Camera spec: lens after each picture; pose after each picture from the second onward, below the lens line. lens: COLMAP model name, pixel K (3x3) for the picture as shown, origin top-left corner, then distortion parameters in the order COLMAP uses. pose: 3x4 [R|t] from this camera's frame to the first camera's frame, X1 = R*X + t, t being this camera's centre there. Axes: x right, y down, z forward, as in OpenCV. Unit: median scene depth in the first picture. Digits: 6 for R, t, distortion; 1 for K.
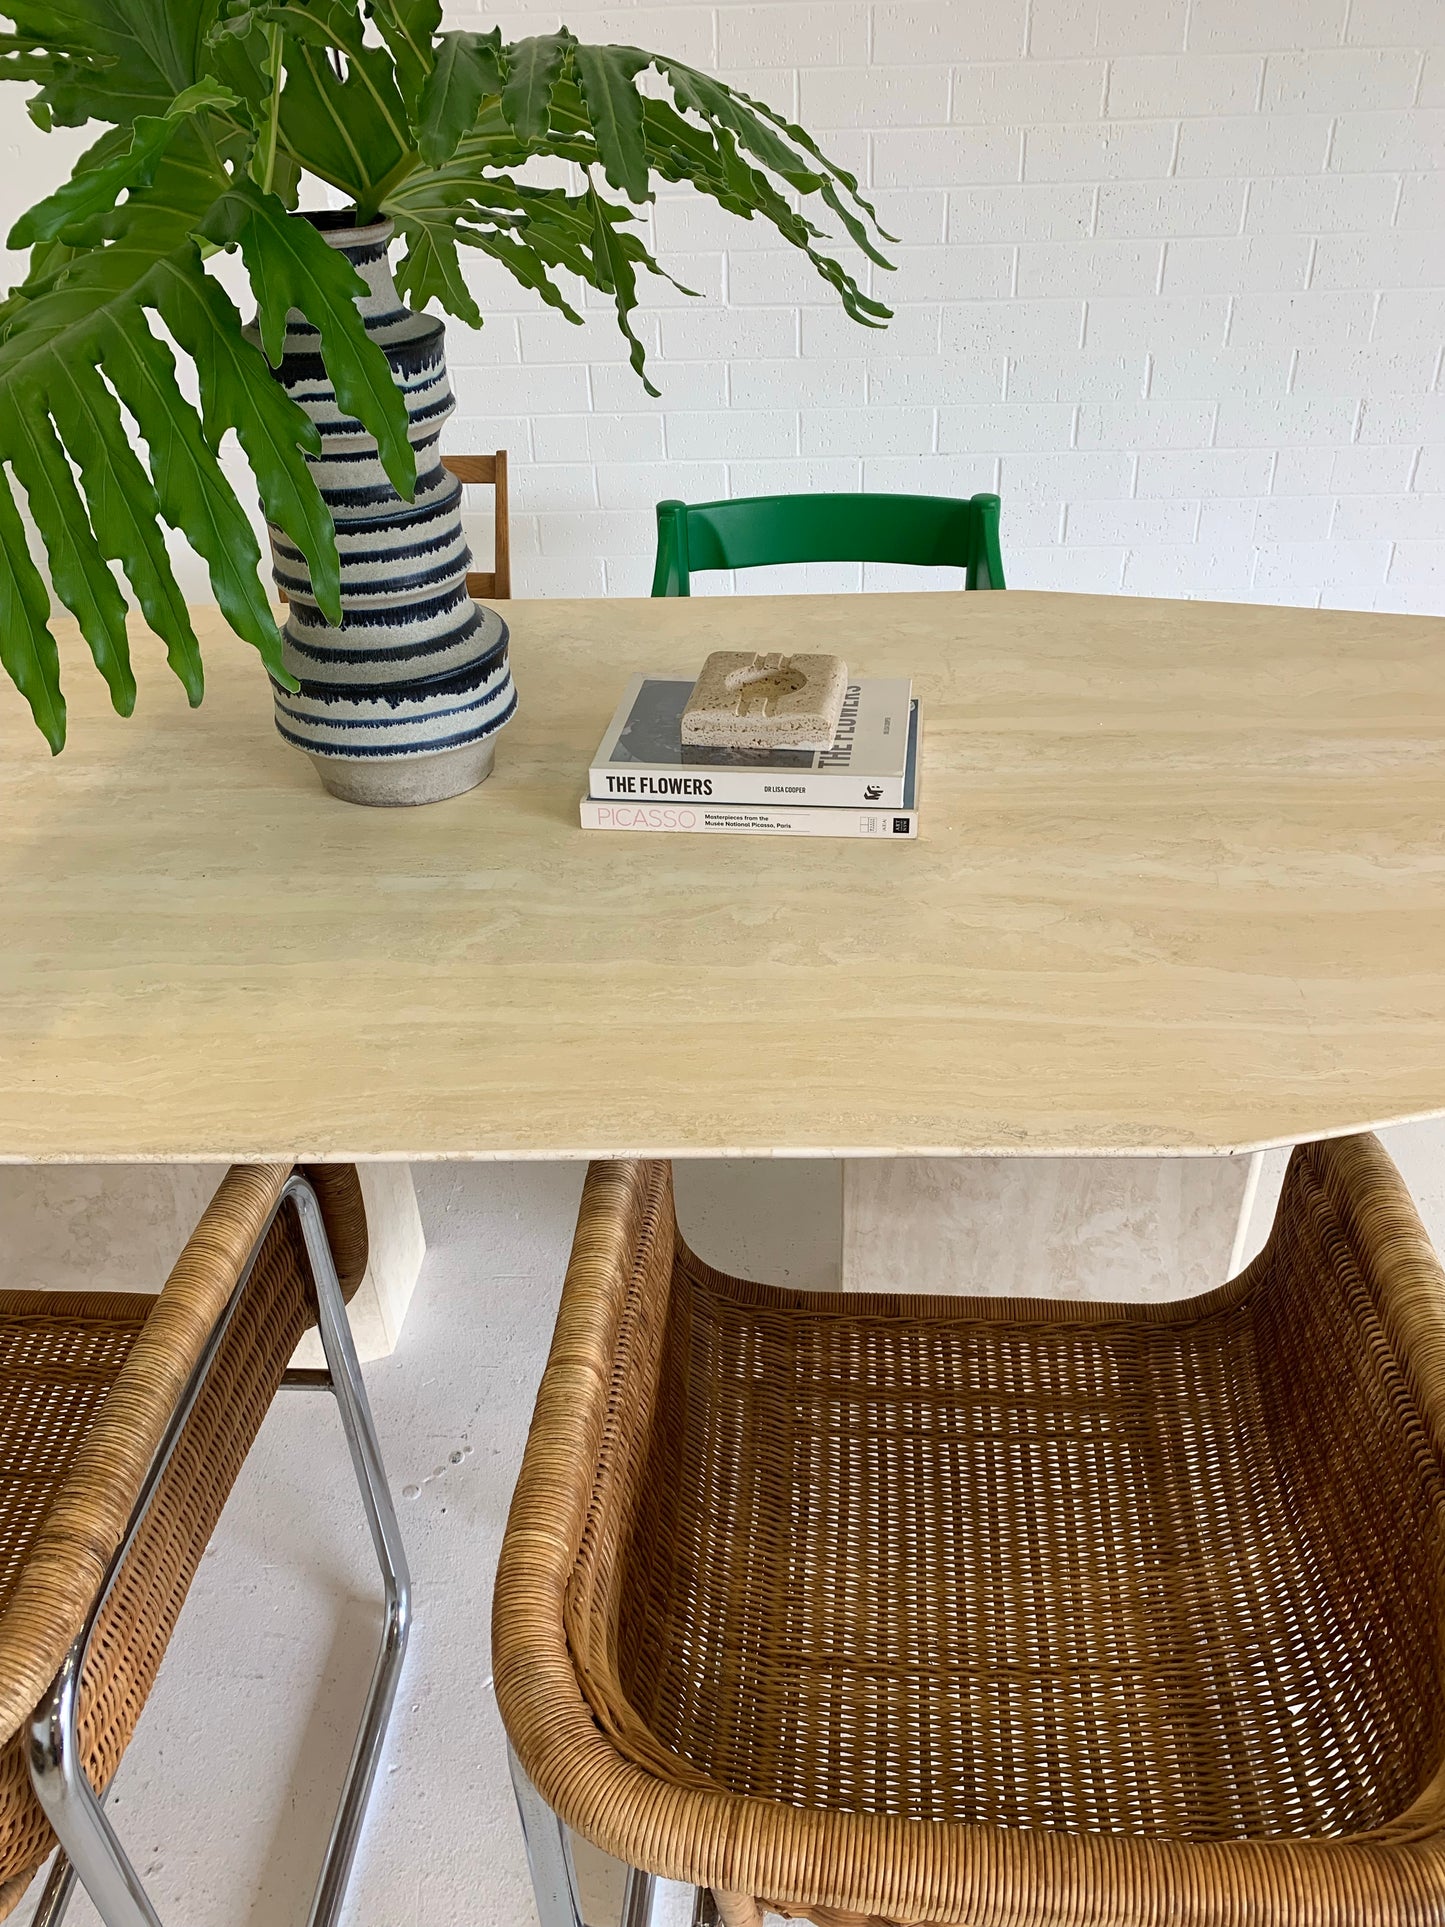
lens RADIAL K [[1469.2, 0, 742.5], [0, 1469.2, 973.1], [0, 0, 1]] dist [0.075329, -0.133191]
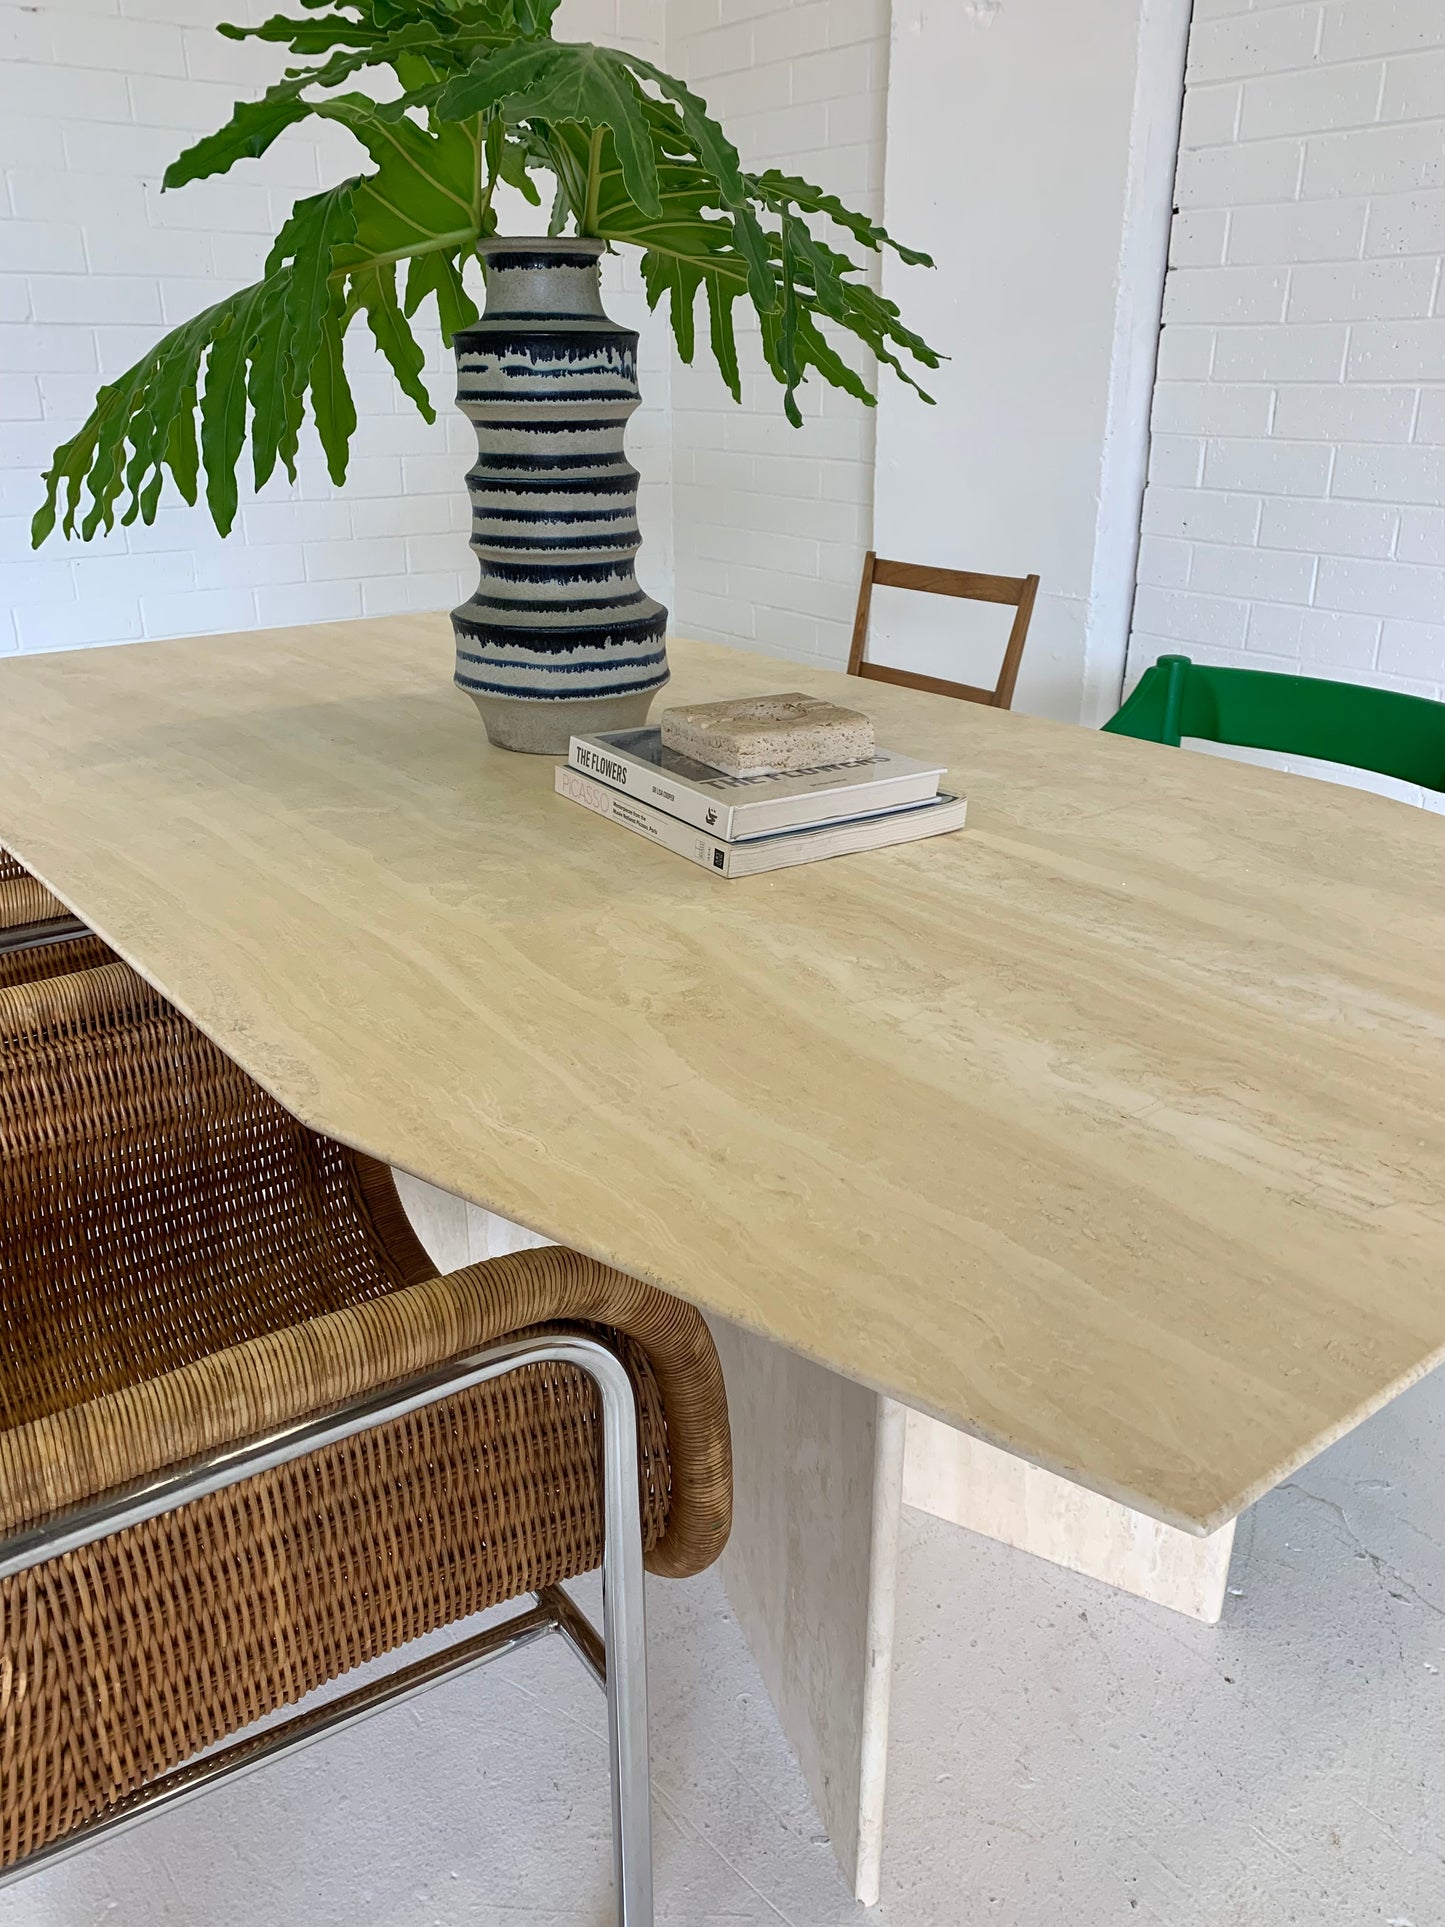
lens RADIAL K [[1476.4, 0, 745.6], [0, 1476.4, 961.0], [0, 0, 1]] dist [0.045275, -0.054365]
pose [[0.639442, 0.314880, -0.701402, 0.760988], [-0.444942, 0.895552, -0.003597, -0.048391], [0.627010, 0.314383, 0.712757, 0.386953]]
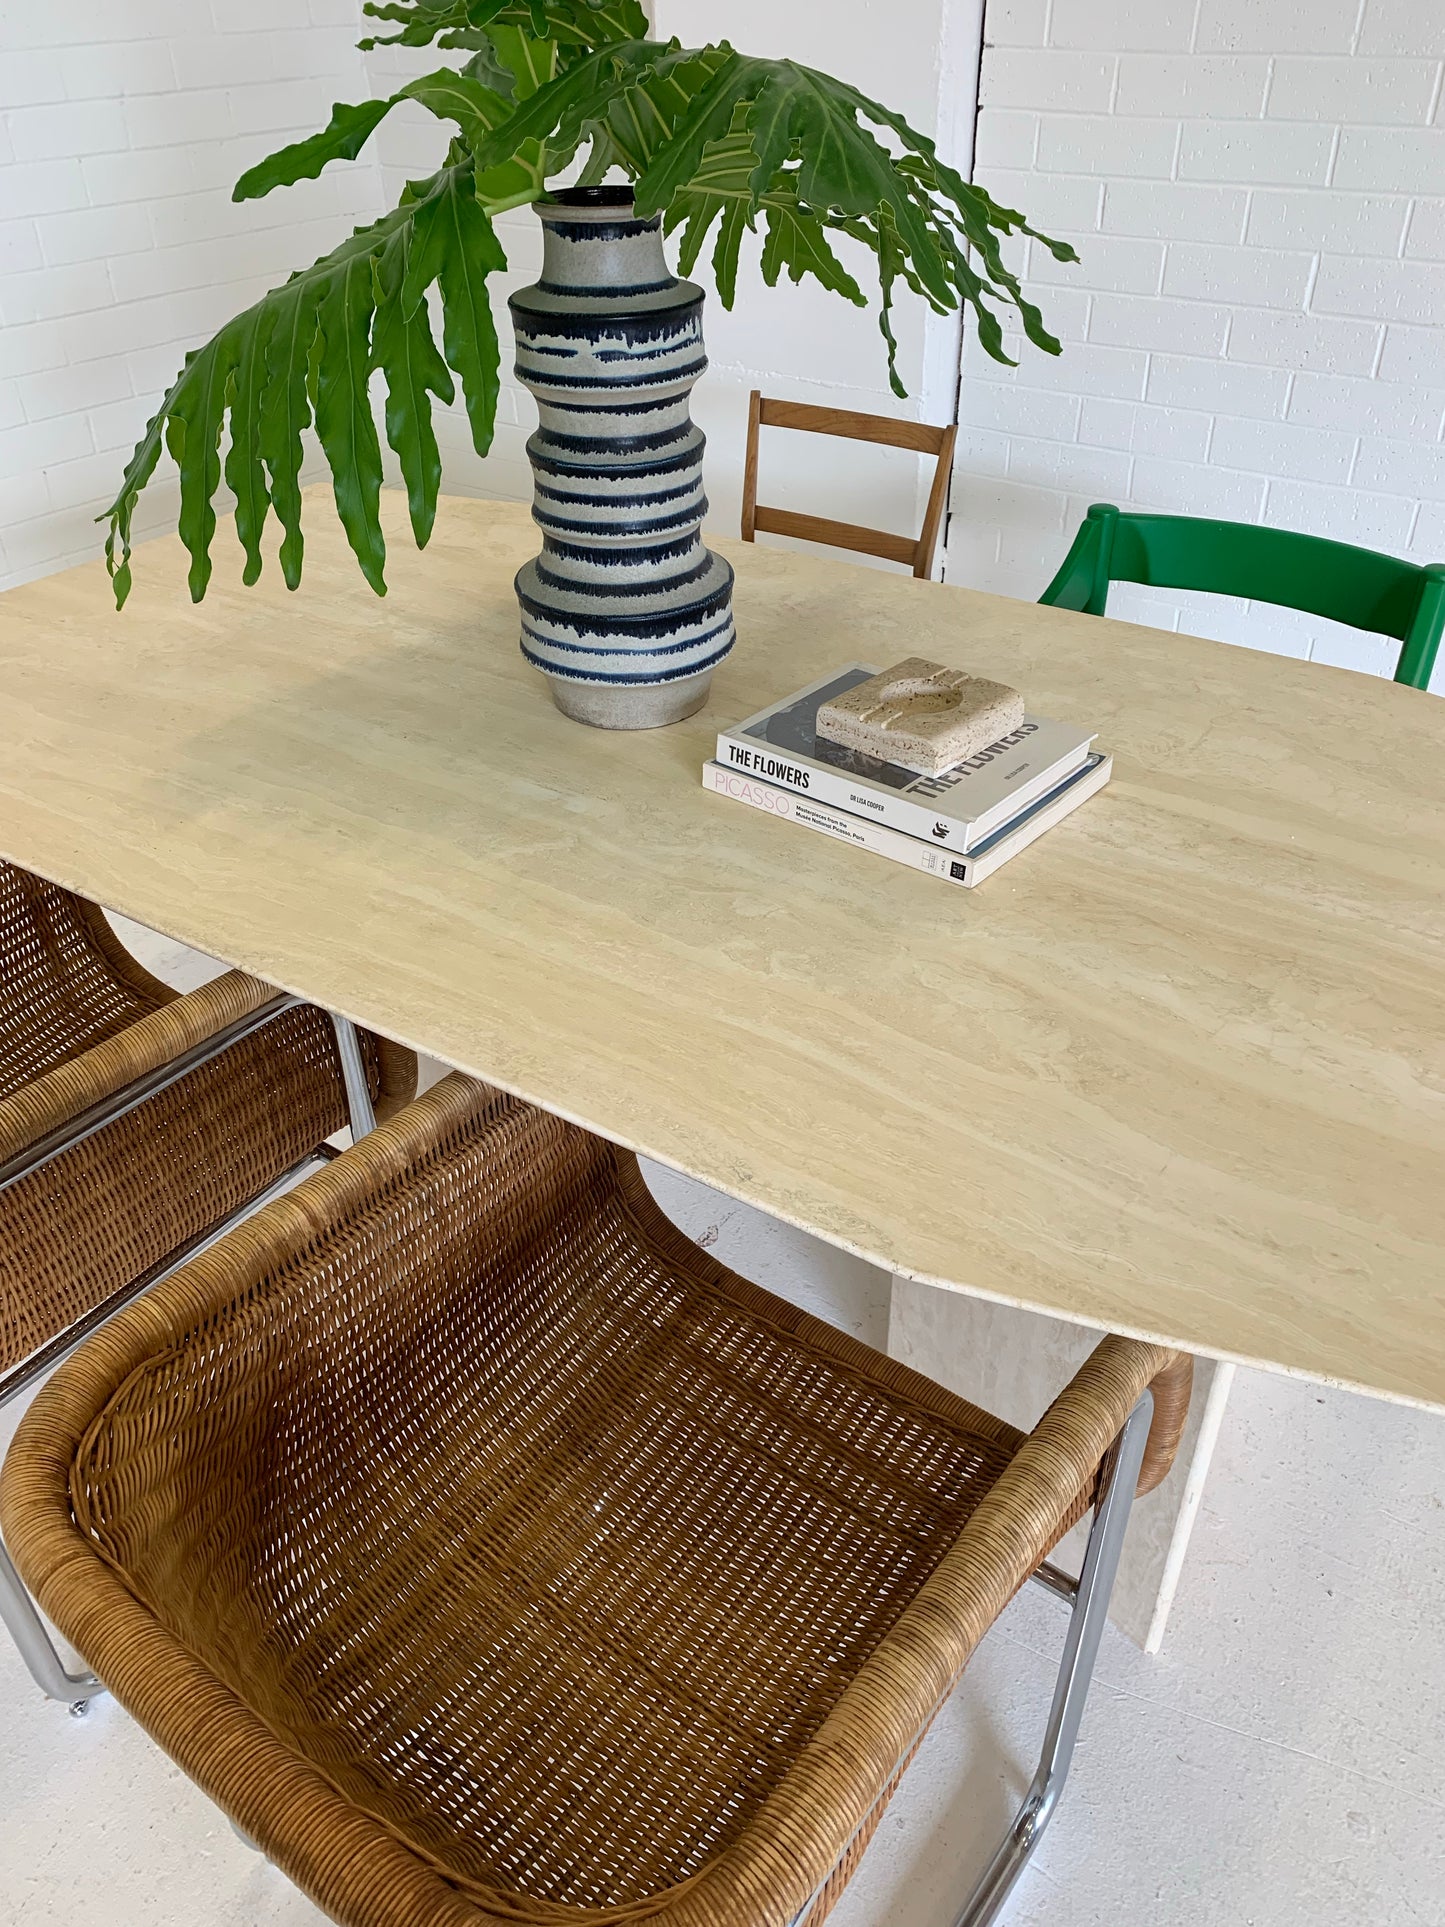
lens RADIAL K [[1471.1, 0, 745.2], [0, 1471.1, 964.4], [0, 0, 1]] dist [0.053353, -0.063783]
pose [[0.842016, 0.322953, -0.432100, 0.426161], [-0.310423, 0.945163, 0.101509, -0.096323], [0.441188, 0.048662, 0.896095, 0.068085]]
